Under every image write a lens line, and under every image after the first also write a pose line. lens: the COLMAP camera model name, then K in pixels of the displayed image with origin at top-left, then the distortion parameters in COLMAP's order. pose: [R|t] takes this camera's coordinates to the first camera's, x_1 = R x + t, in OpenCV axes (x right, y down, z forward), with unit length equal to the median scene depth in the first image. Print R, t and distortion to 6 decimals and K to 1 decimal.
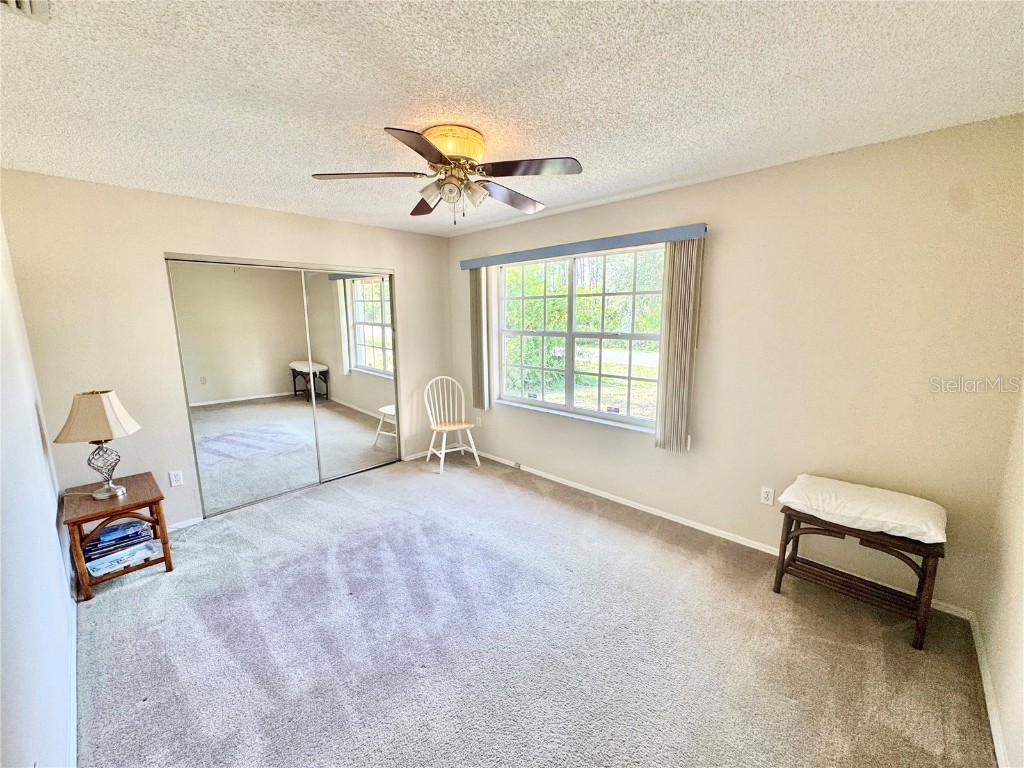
lens RADIAL K [[411.0, 0, 511.3], [0, 411.0, 384.7], [0, 0, 1]] dist [-0.003894, 0.000615]
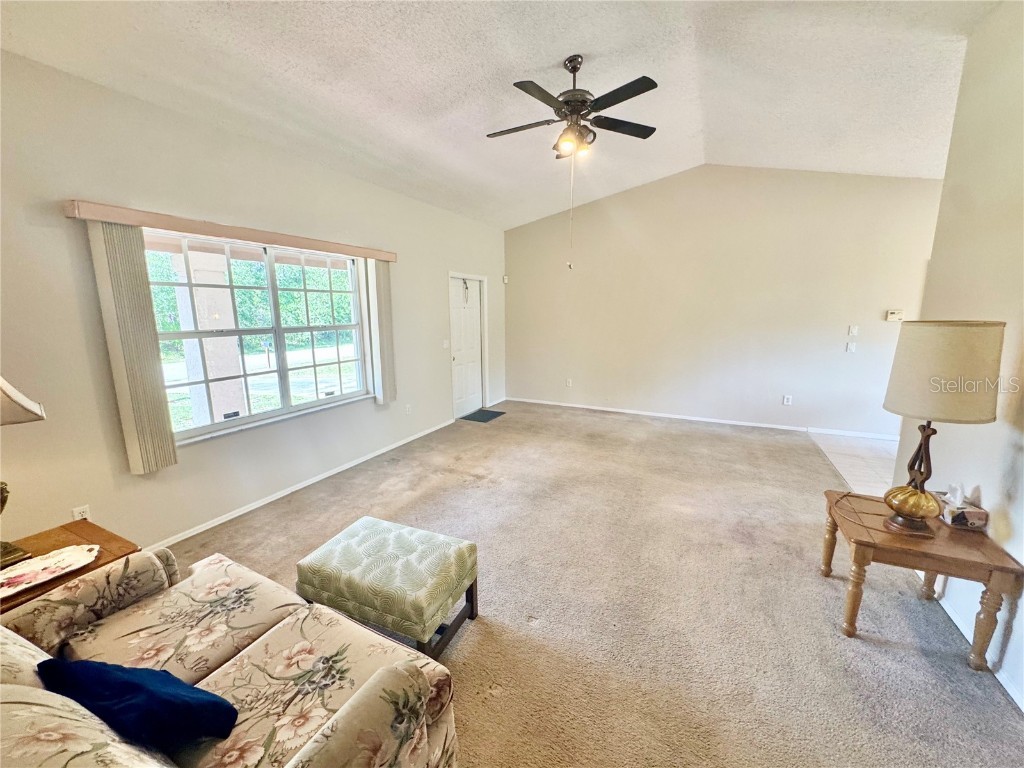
lens RADIAL K [[411.0, 0, 511.3], [0, 411.0, 384.7], [0, 0, 1]] dist [-0.003894, 0.000615]
pose [[-0.302341, -0.164737, 0.938856, -0.918985], [0.166824, 0.960606, 0.222276, -0.124774], [-0.938488, 0.223827, -0.262948, 0.788984]]
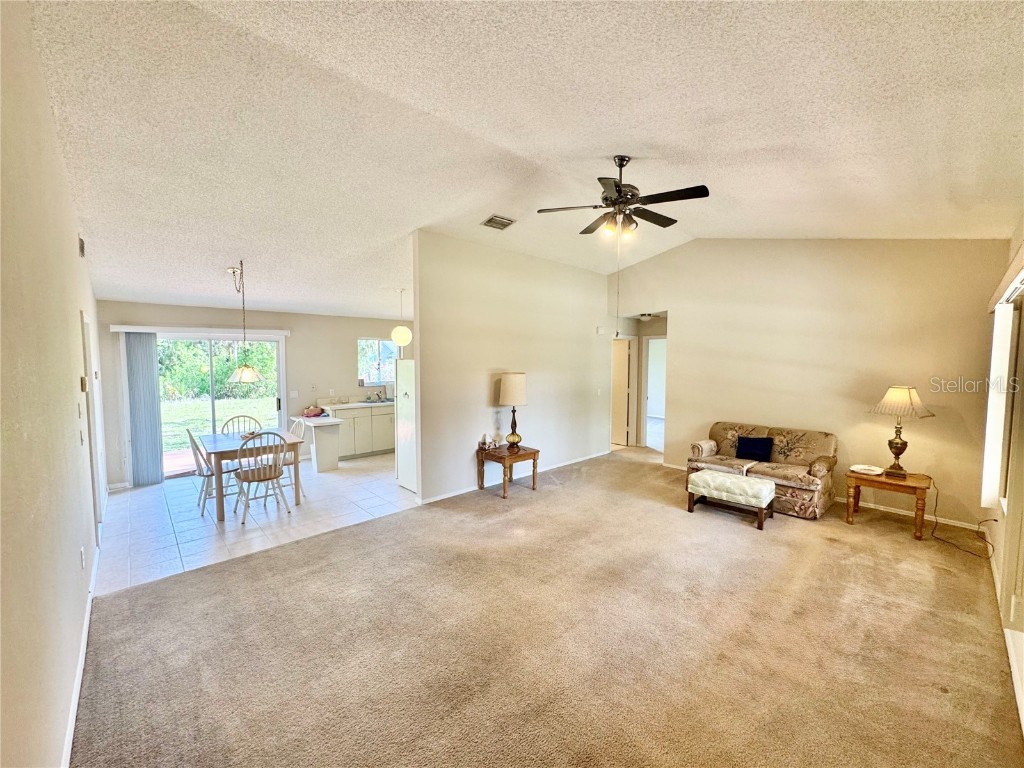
lens RADIAL K [[411.0, 0, 511.3], [0, 411.0, 384.7], [0, 0, 1]] dist [-0.003894, 0.000615]
pose [[-0.060732, 0.071705, -0.995575, 0.802967], [-0.169612, 0.982169, 0.081086, -0.076448], [0.983638, 0.173786, -0.047487, 0.228964]]
